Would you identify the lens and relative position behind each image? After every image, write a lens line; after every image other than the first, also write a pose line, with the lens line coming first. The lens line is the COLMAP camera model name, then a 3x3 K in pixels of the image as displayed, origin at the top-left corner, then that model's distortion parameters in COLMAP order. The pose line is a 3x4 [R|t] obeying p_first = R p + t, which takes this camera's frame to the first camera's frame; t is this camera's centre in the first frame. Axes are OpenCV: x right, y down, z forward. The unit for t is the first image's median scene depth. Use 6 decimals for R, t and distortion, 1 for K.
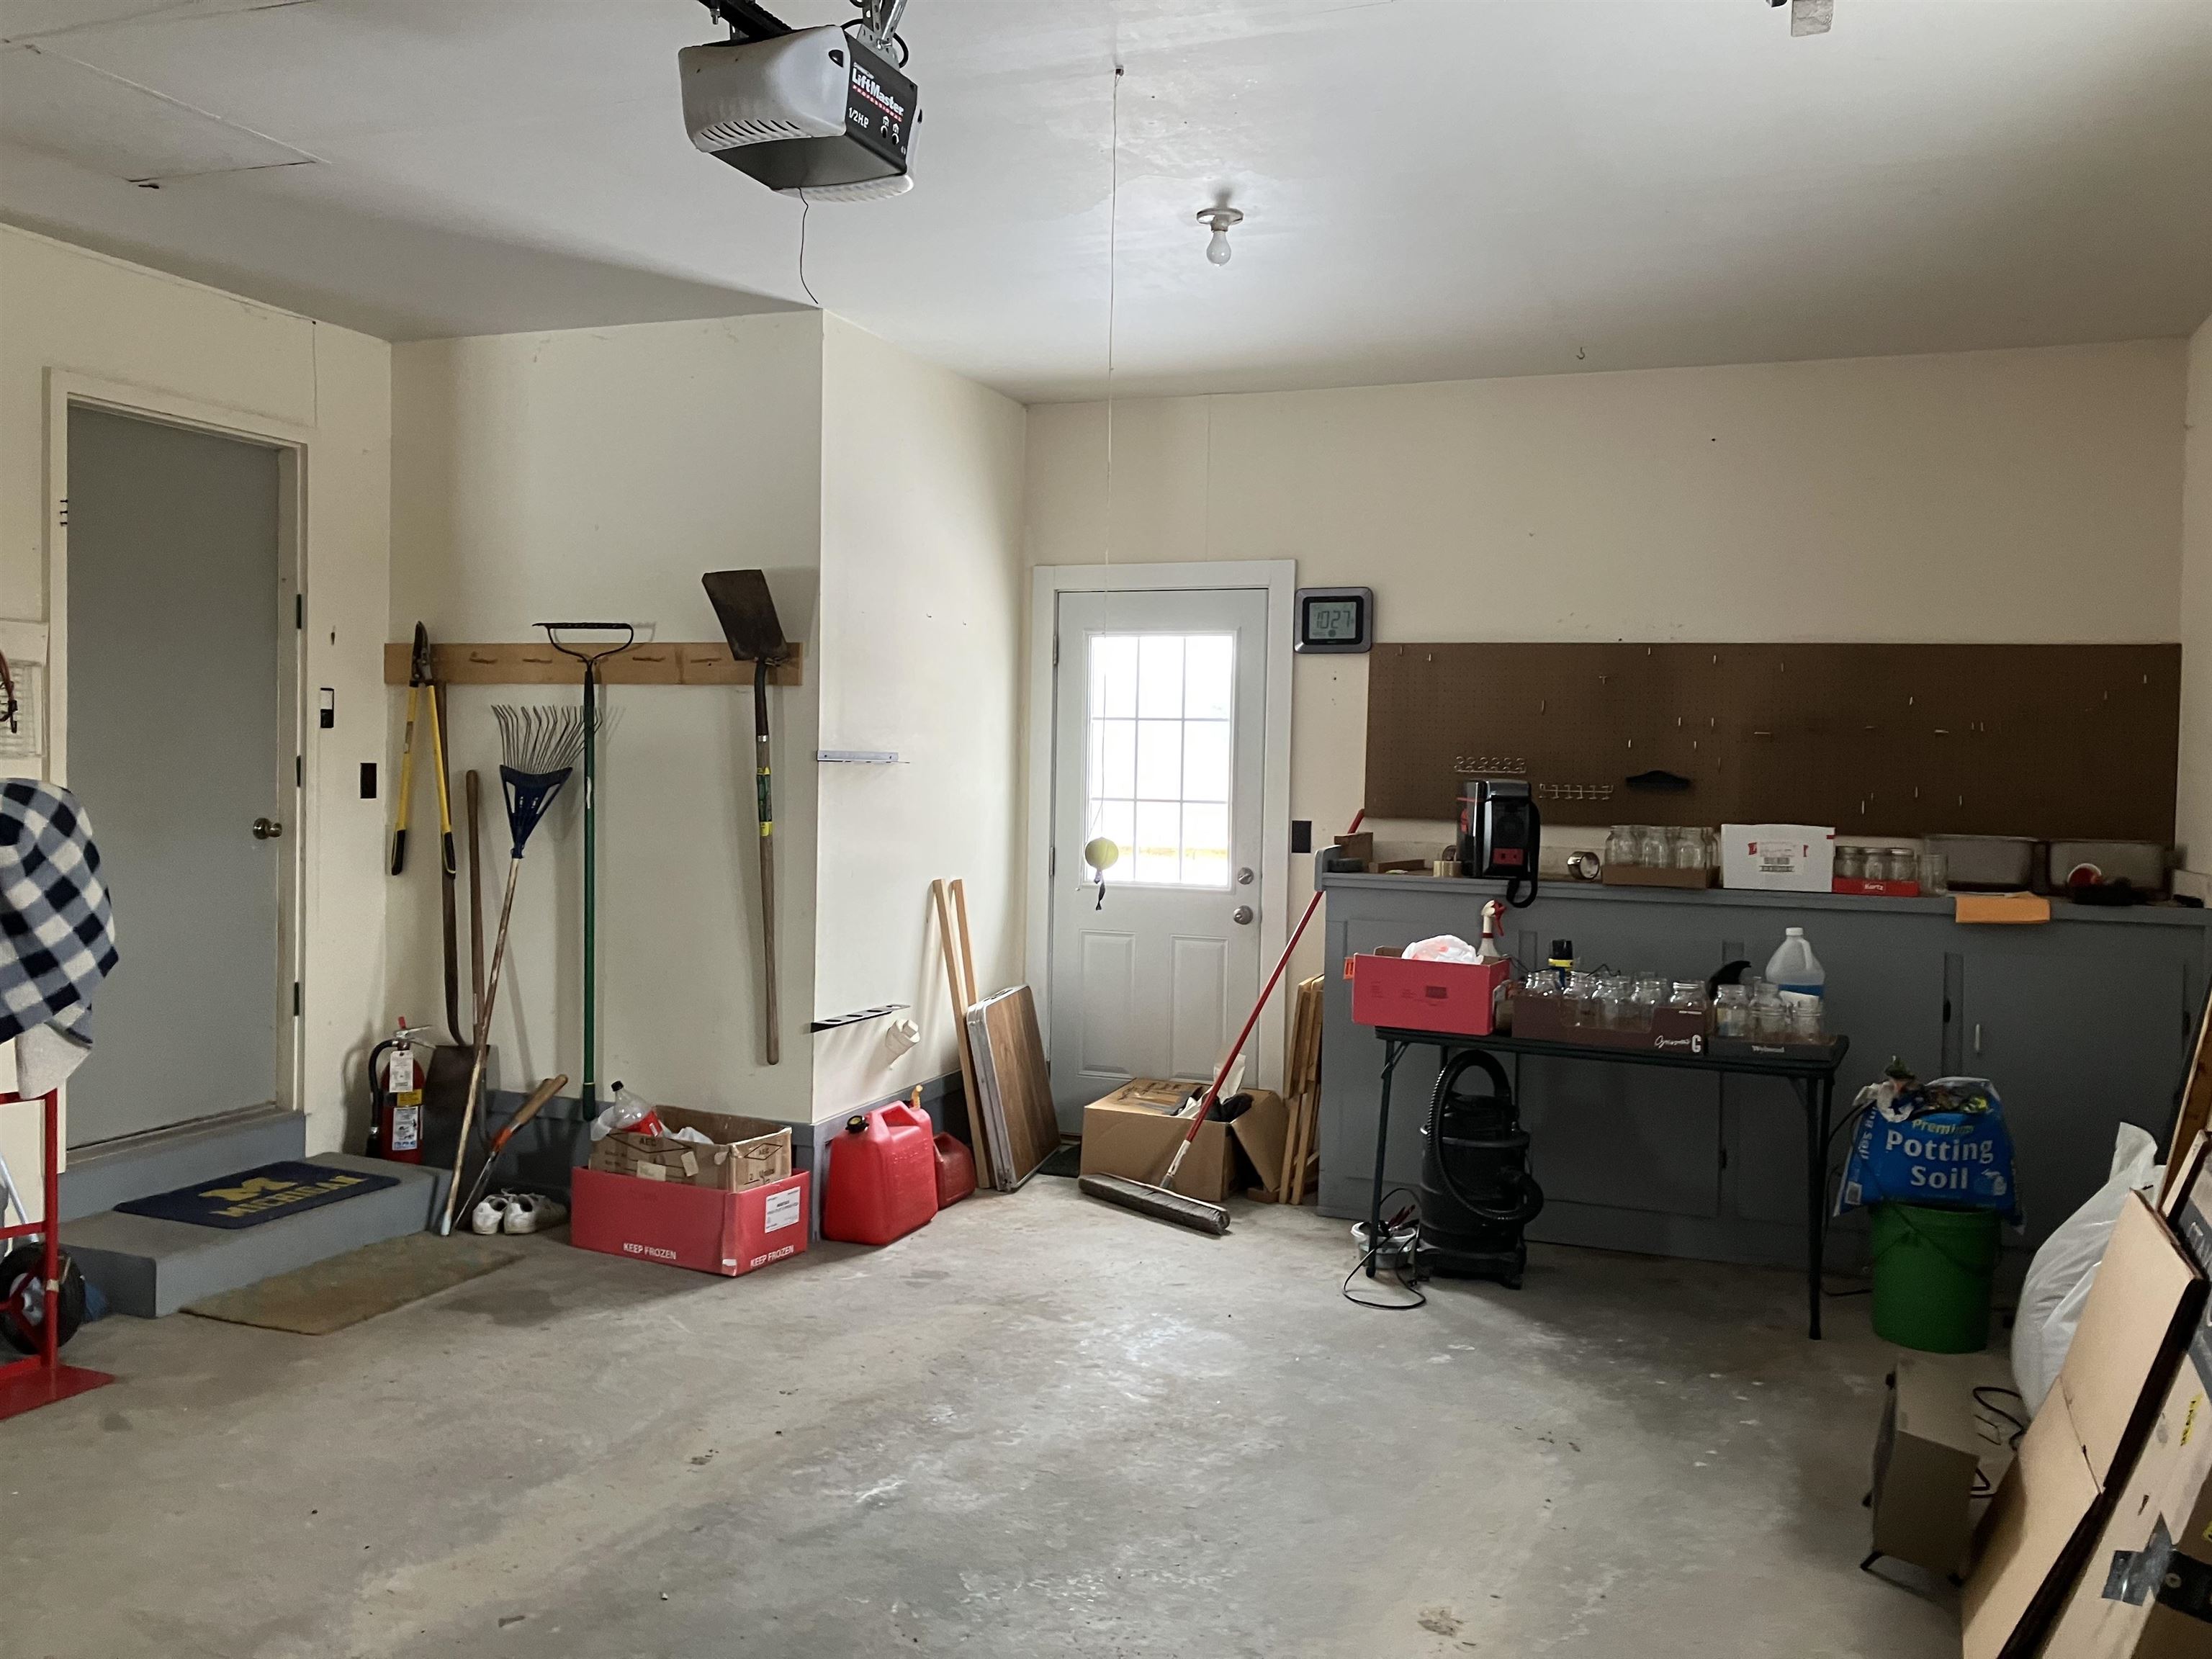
lens RADIAL K [[1830.8, 0, 1106.5], [0, 1830.8, 749.9], [0, 0, 1]] dist [0.028553, -0.006076]
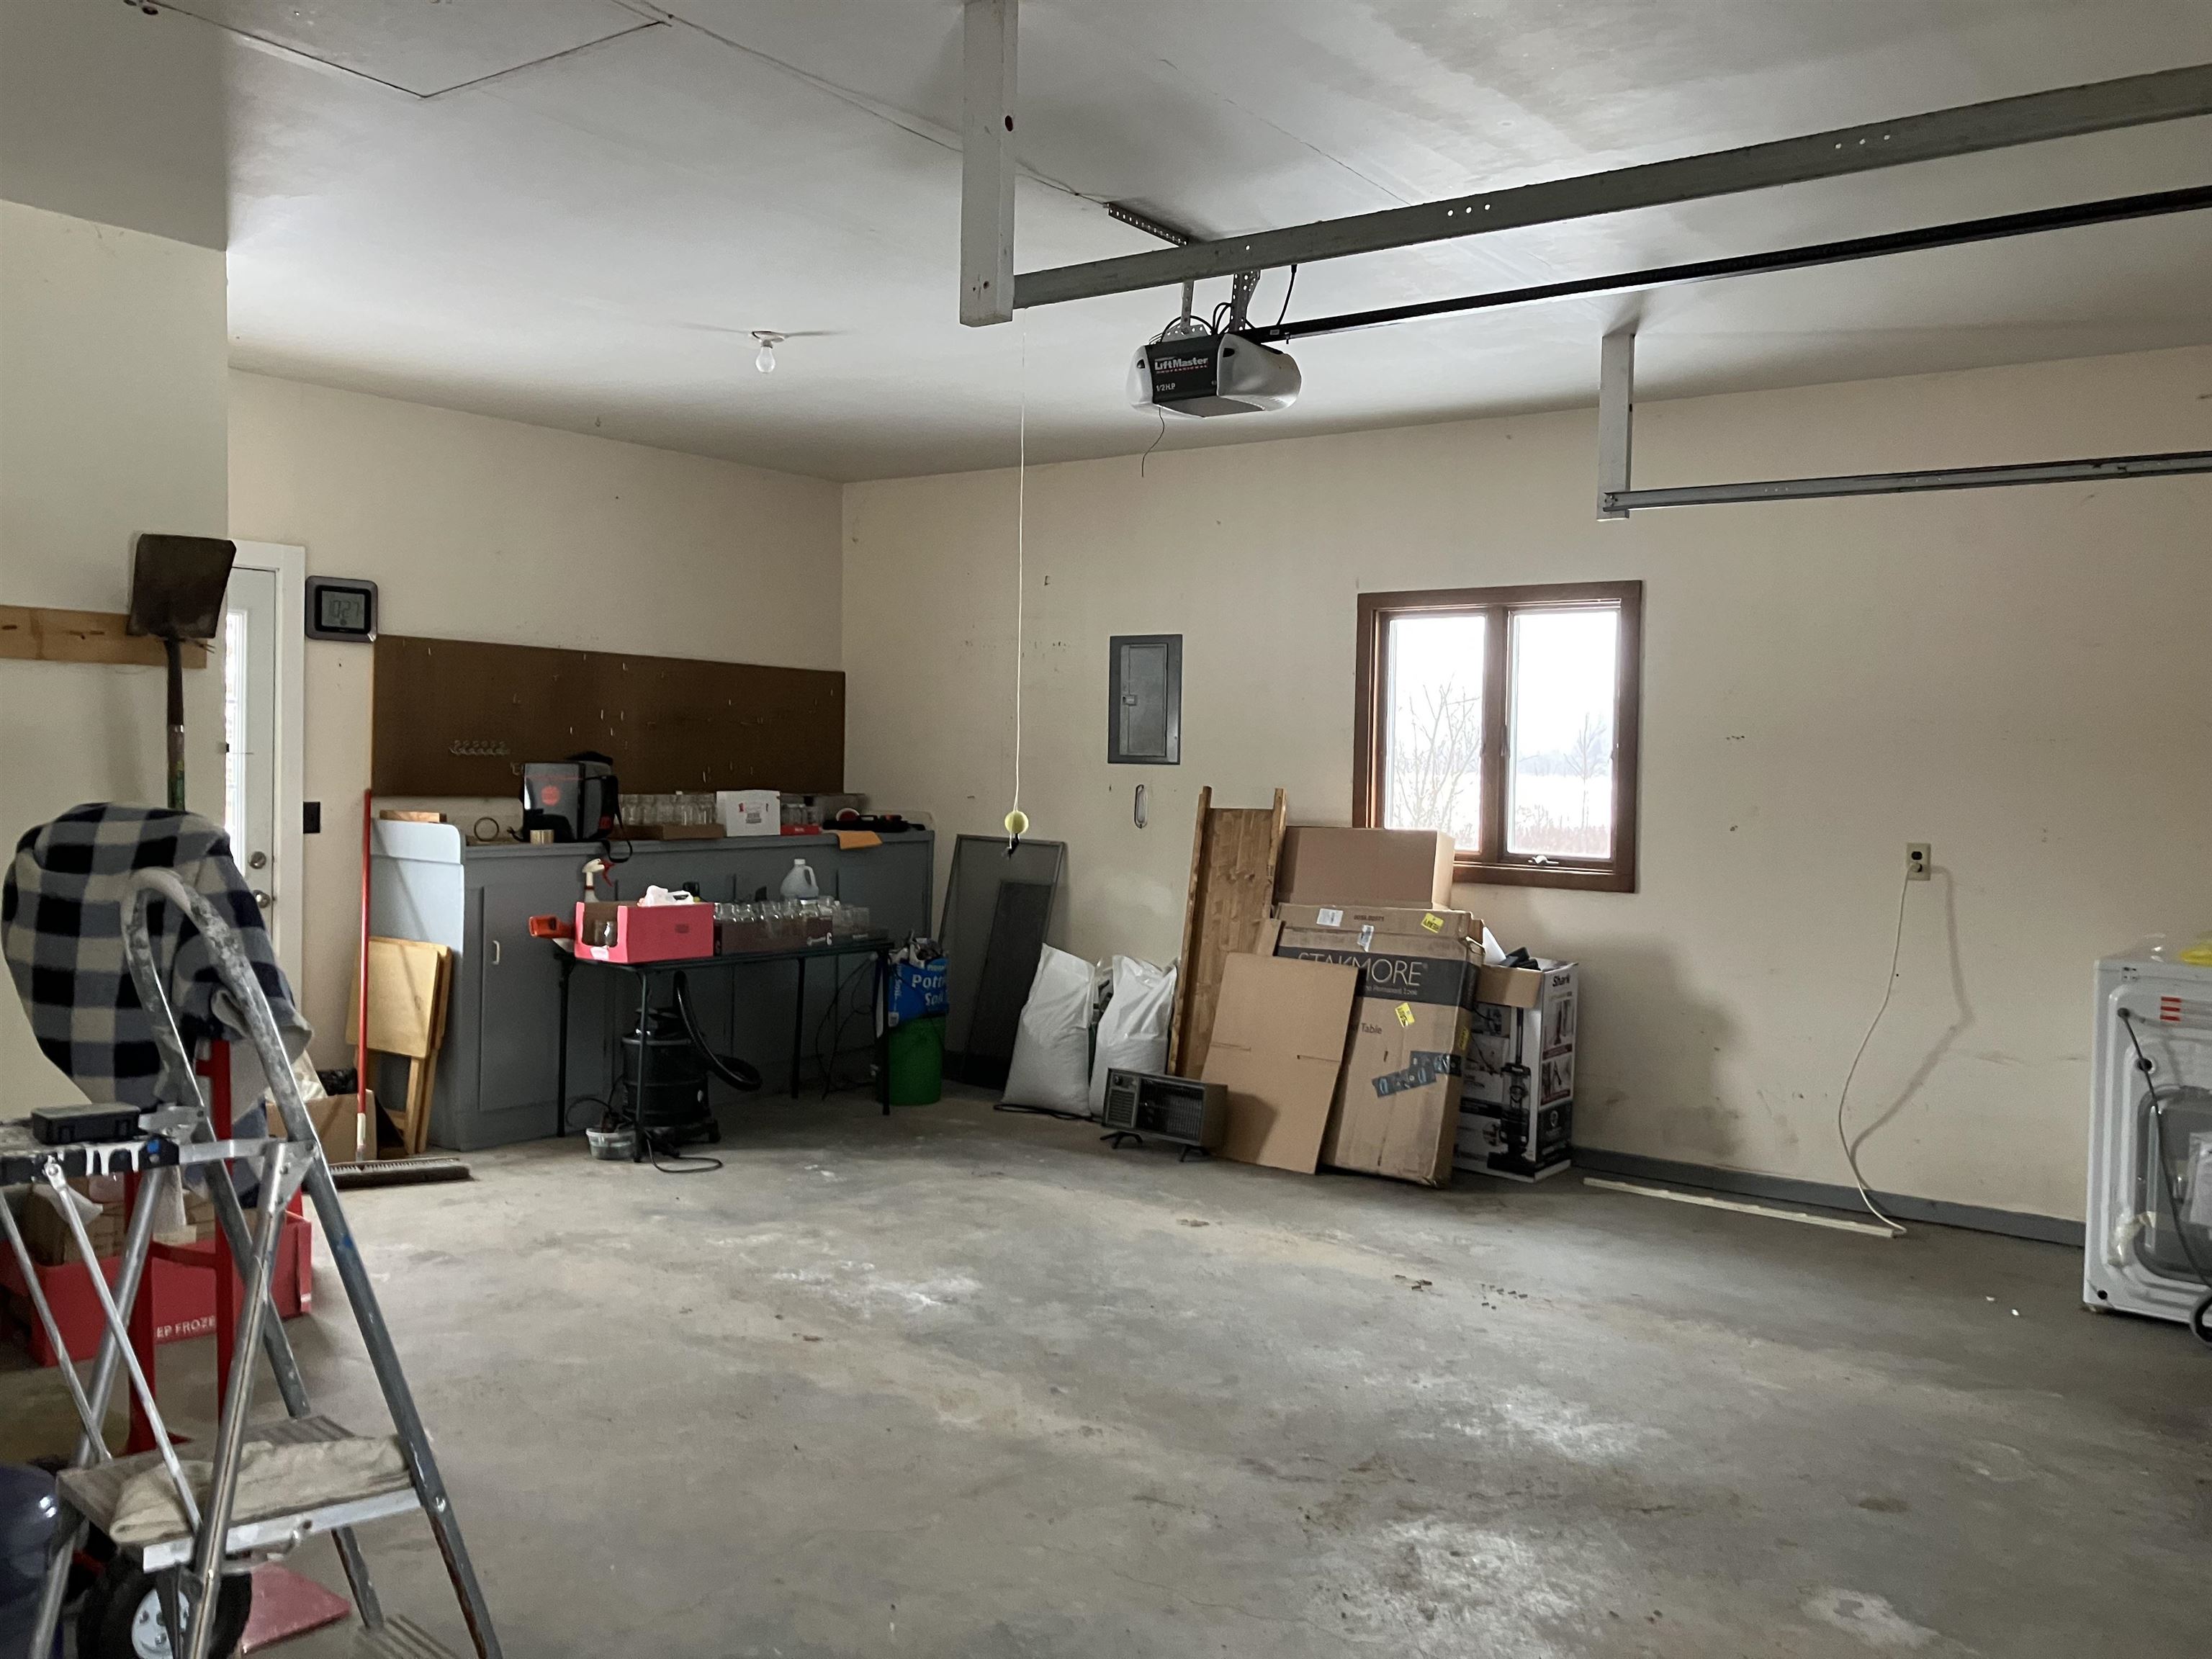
lens RADIAL K [[1806.7, 0, 1104.5], [0, 1806.7, 816.5], [0, 0, 1]] dist [0.143211, -0.169221]
pose [[0.287926, -0.046968, 0.956500, -0.990672], [-0.015178, 0.998447, 0.053597, -0.020537], [-0.957532, -0.029949, 0.286766, 0.361705]]
